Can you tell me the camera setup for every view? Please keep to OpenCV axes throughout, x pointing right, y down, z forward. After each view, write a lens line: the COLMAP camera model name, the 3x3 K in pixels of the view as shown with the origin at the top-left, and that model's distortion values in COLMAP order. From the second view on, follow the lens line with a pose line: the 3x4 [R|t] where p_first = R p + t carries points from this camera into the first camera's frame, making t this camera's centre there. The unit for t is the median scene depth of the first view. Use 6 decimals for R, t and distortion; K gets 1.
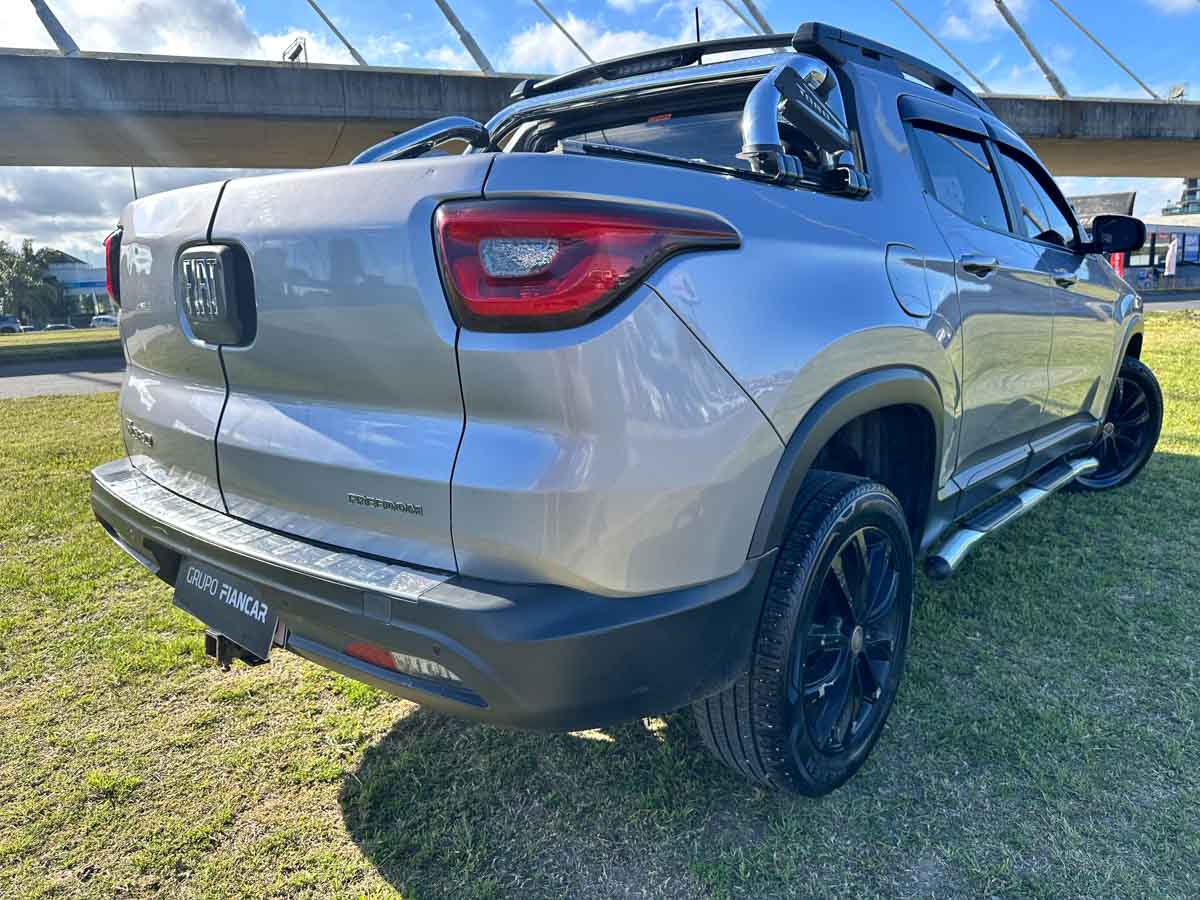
lens RADIAL K [[869.1, 0, 602.1], [0, 869.1, 437.7], [0, 0, 1]] dist [-0.002669, -0.004669]
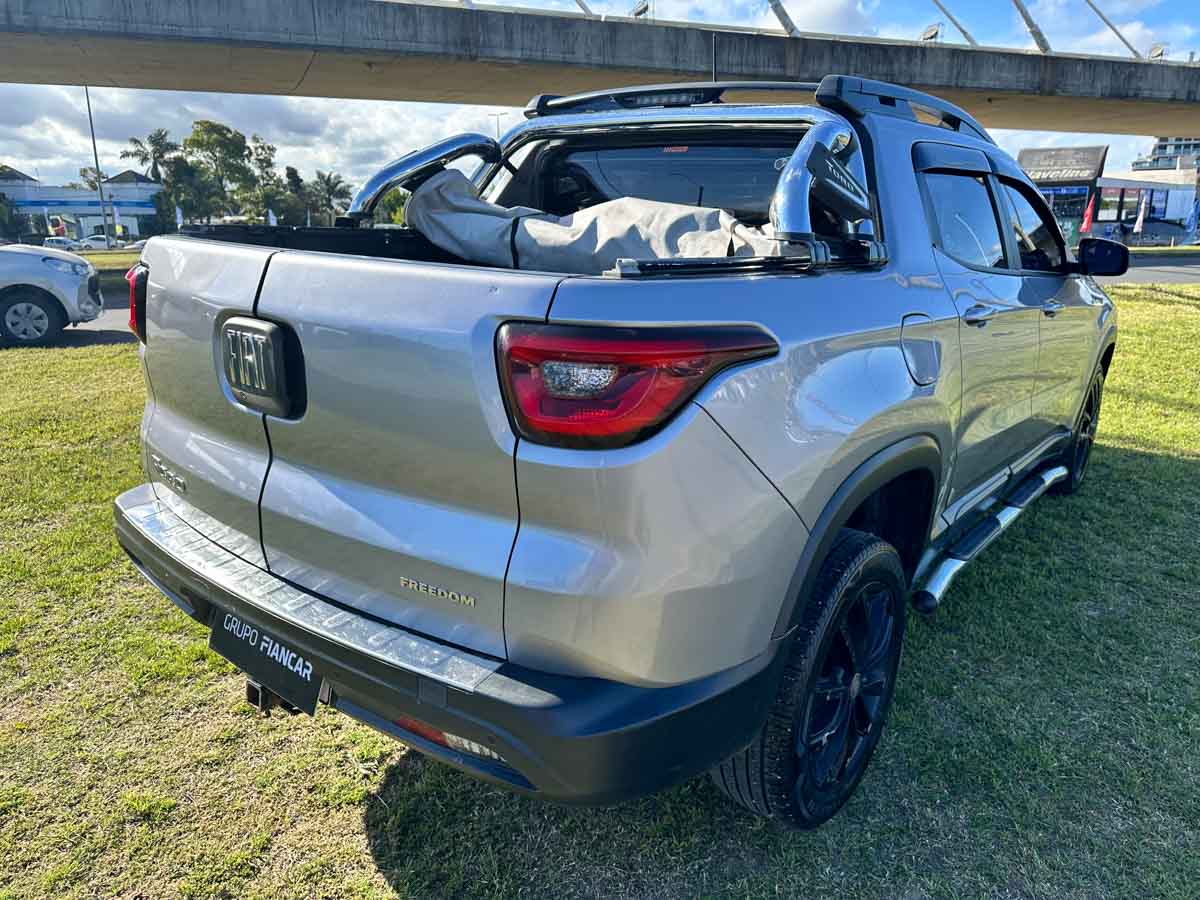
lens RADIAL K [[869.1, 0, 602.1], [0, 869.1, 437.7], [0, 0, 1]] dist [-0.002669, -0.004669]
pose [[0.998846, 0.023170, 0.042064, -0.070553], [-0.026356, 0.996695, 0.076840, -0.143353], [-0.040145, -0.077860, 0.996156, -0.036063]]
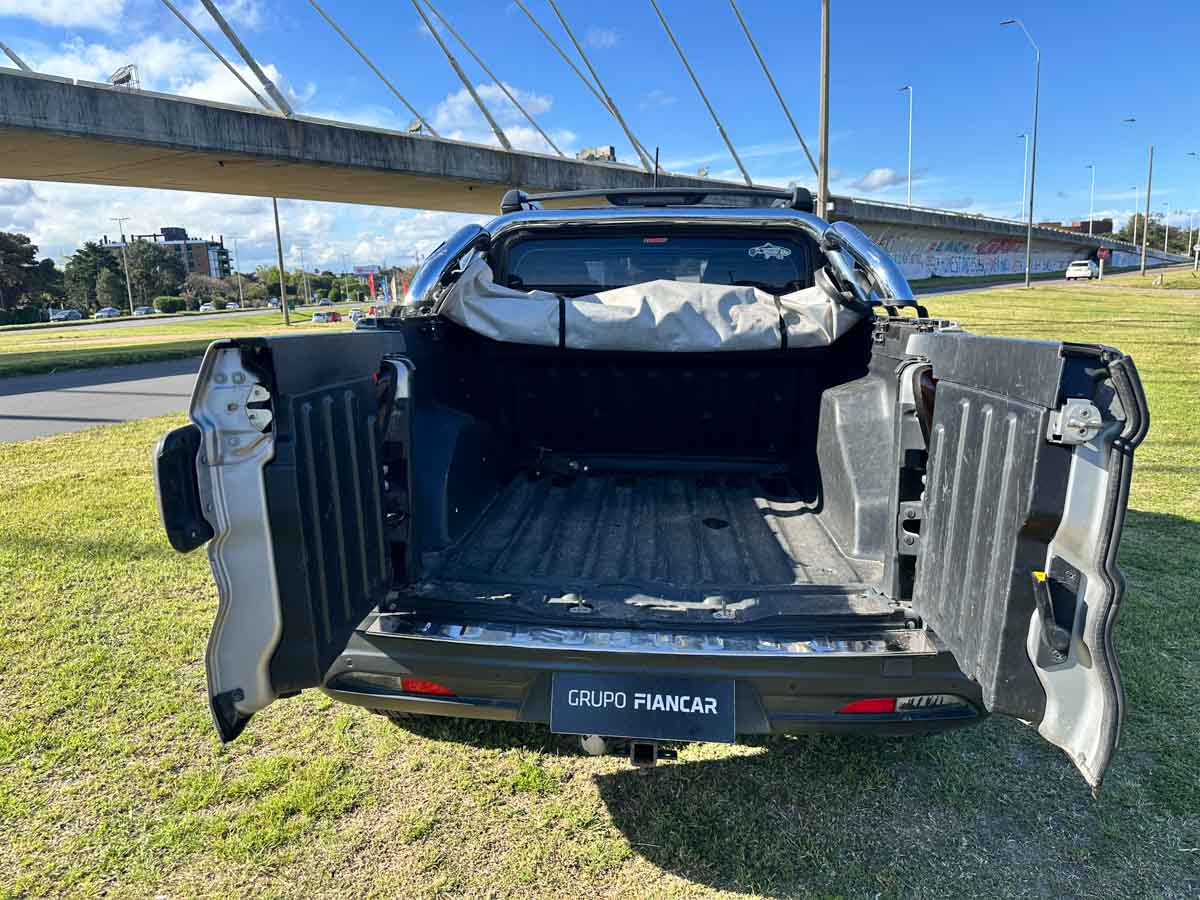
lens RADIAL K [[869.1, 0, 602.1], [0, 869.1, 437.7], [0, 0, 1]] dist [-0.002669, -0.004669]
pose [[0.814086, -0.087426, 0.574126, -0.957888], [0.097192, 0.995171, 0.013726, -0.154869], [-0.572553, 0.044626, 0.818652, 0.097794]]
